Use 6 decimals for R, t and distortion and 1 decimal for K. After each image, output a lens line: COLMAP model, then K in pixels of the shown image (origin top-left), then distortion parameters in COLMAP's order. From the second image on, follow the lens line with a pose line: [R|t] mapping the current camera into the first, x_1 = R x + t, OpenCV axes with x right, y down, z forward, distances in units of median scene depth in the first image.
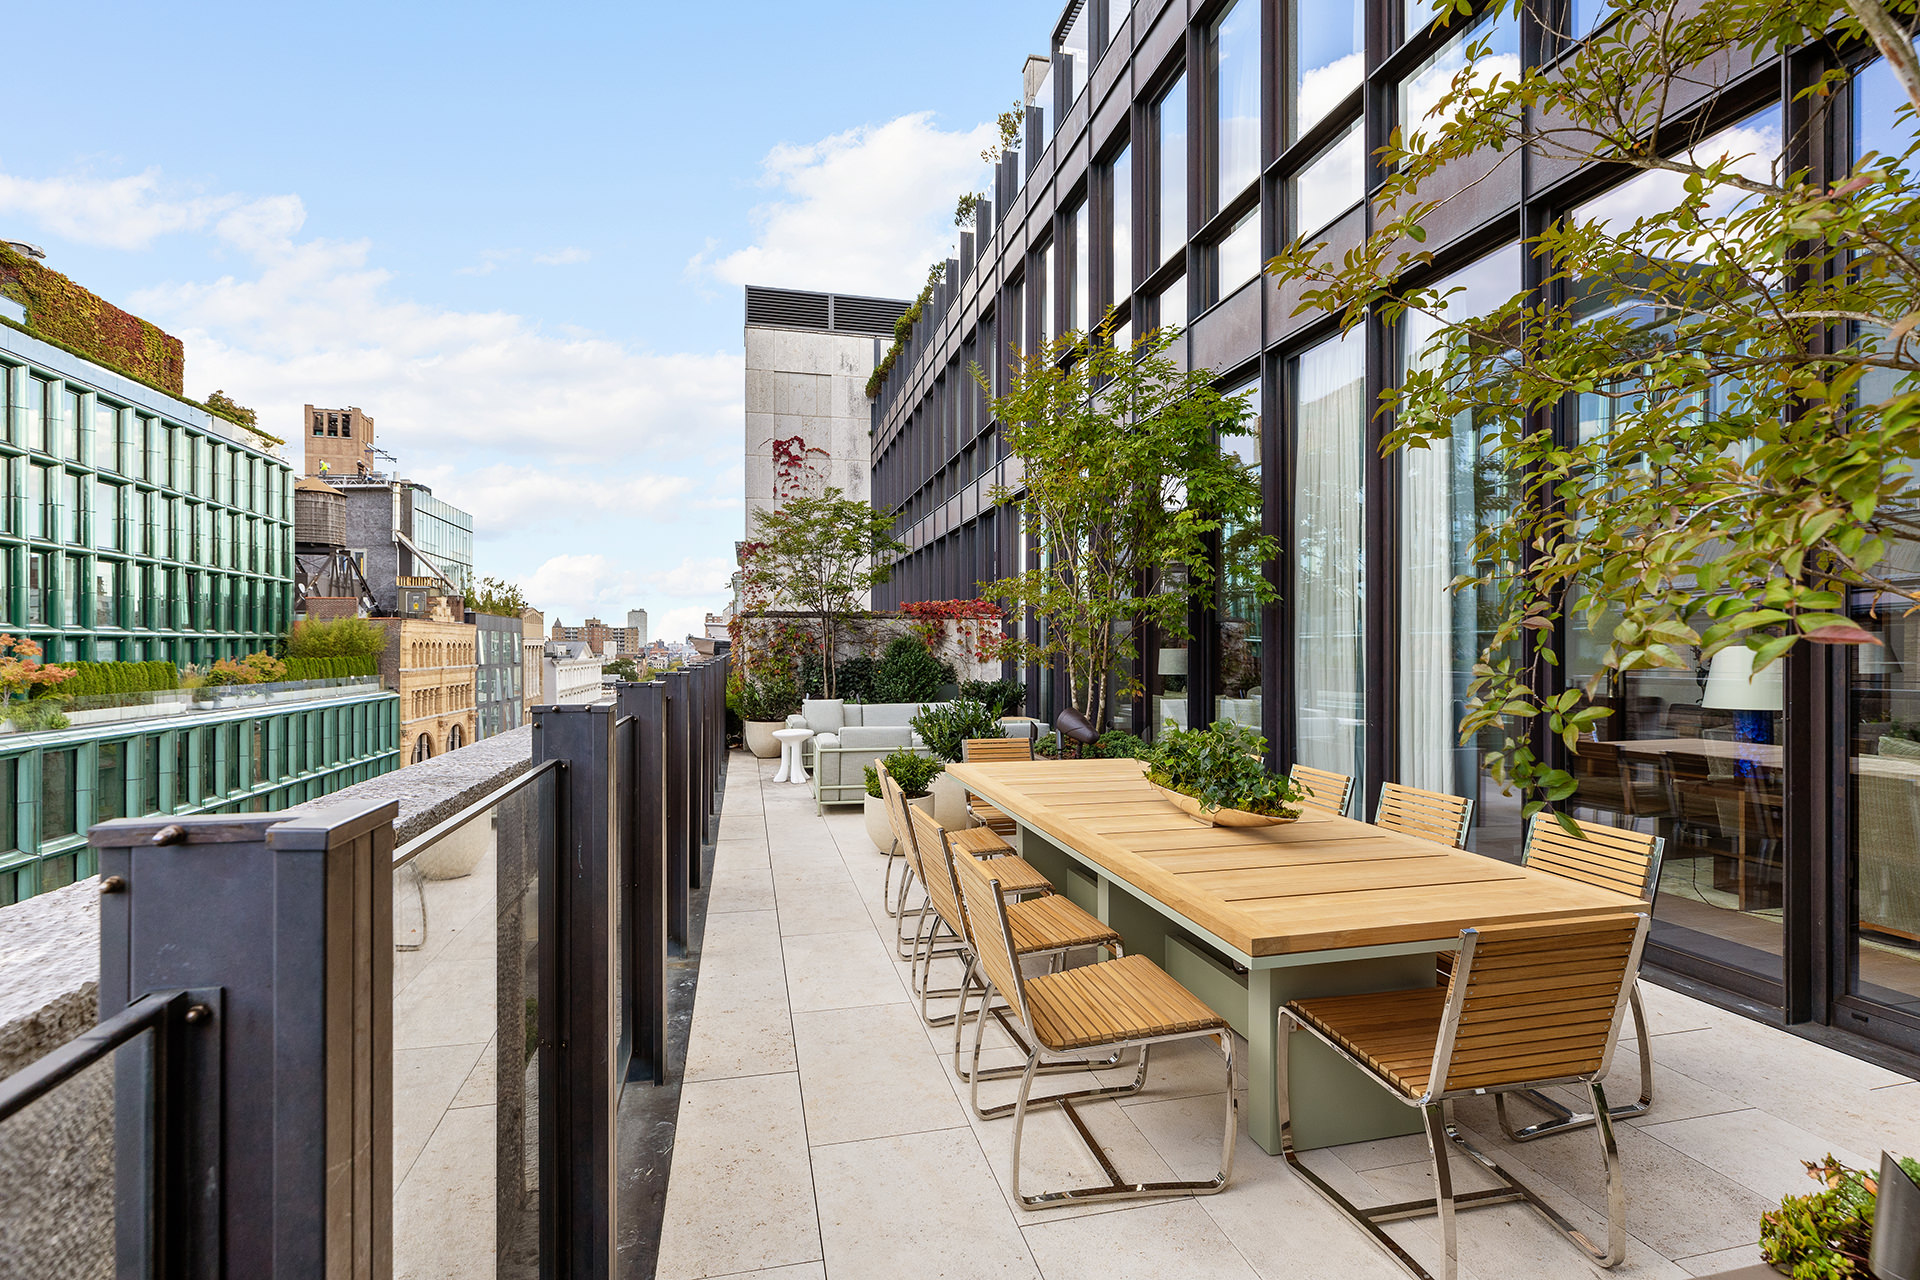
lens RADIAL K [[921.2, 0, 961.3], [0, 921.2, 645.2], [0, 0, 1]] dist [0.000339, -0.000011]
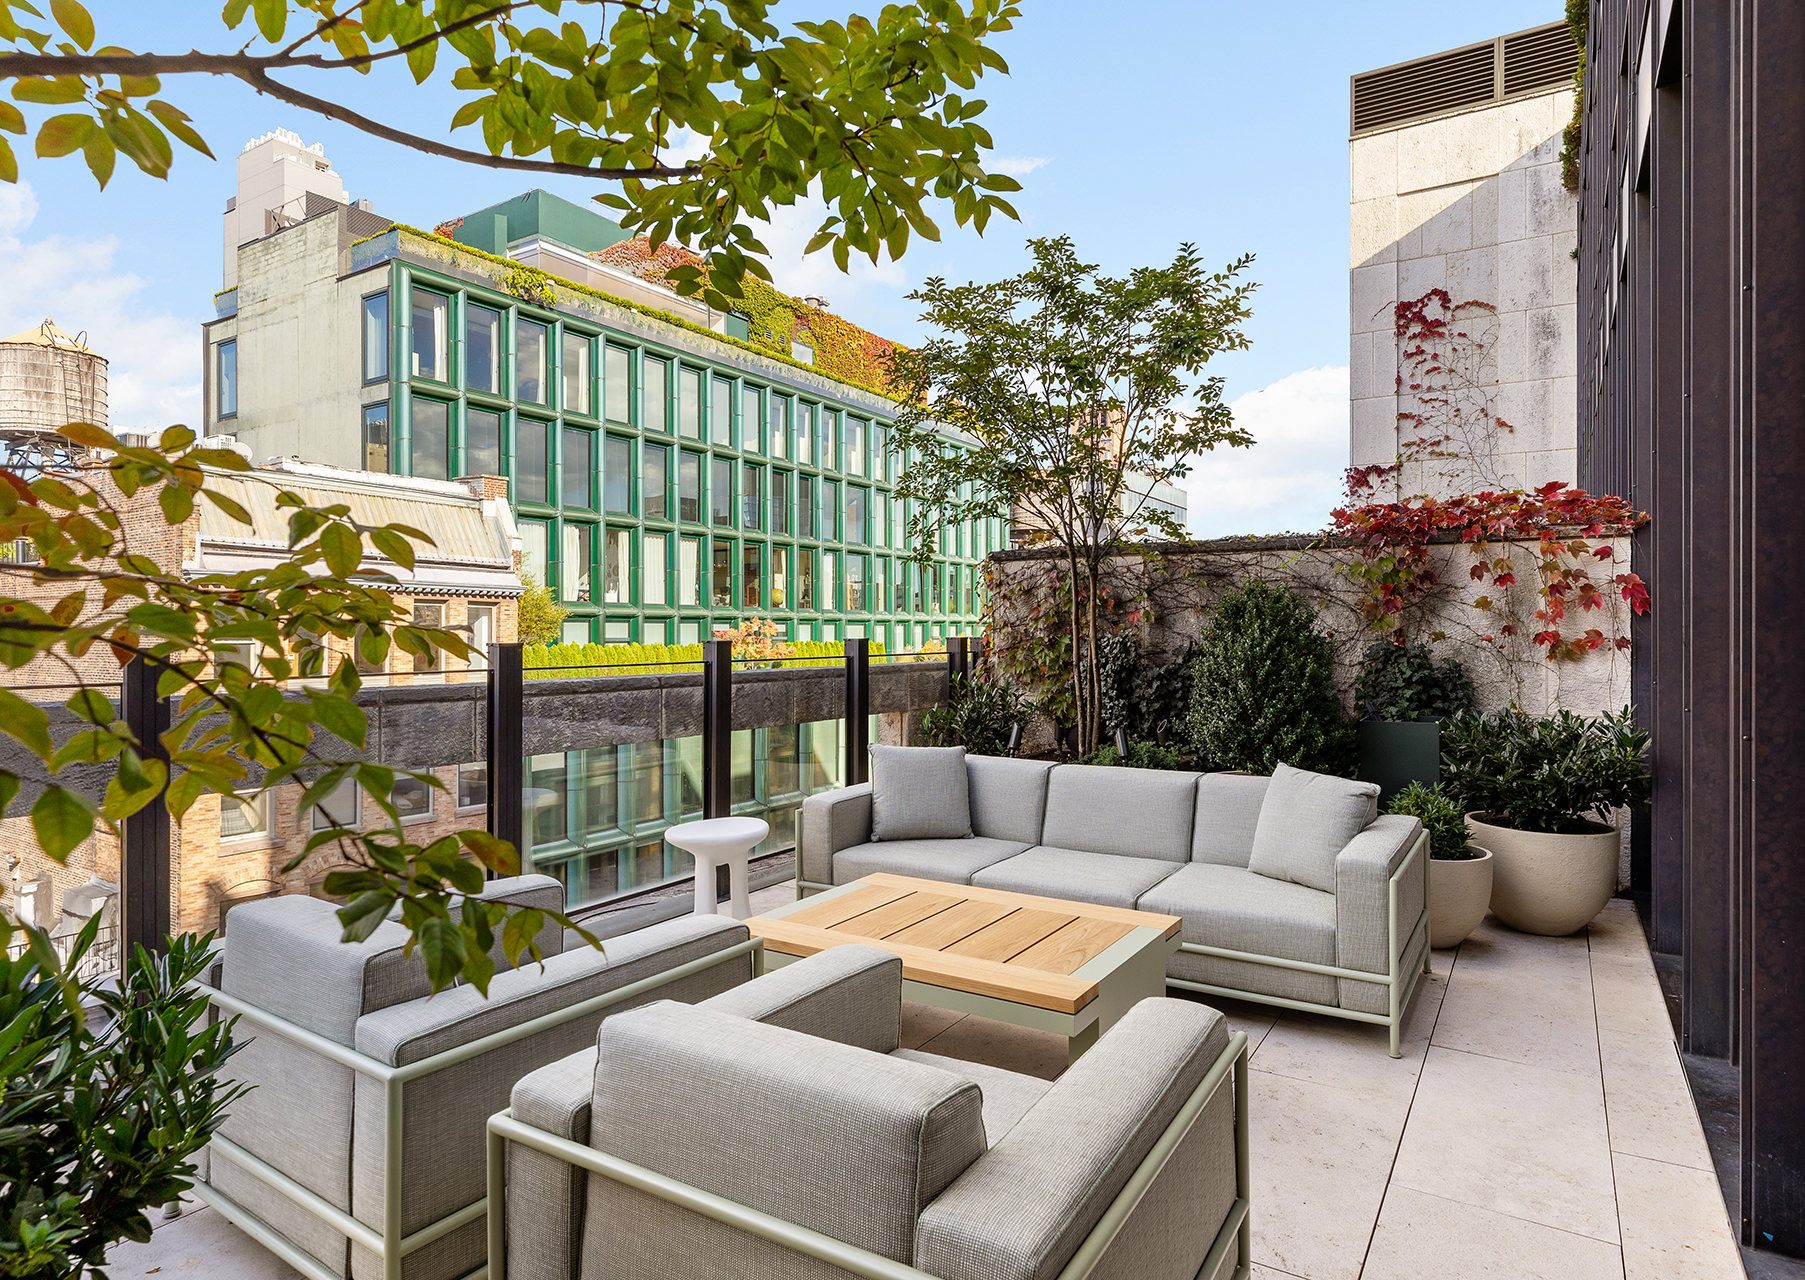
lens RADIAL K [[1014.1, 0, 936.7], [0, 1014.1, 632.5], [0, 0, 1]] dist [-0.000408, -0.000740]
pose [[0.711475, 0.002732, -0.702706, 0.063333], [-0.000403, 0.999994, 0.003481, 0.003468], [0.702711, -0.002194, 0.711472, 0.274156]]
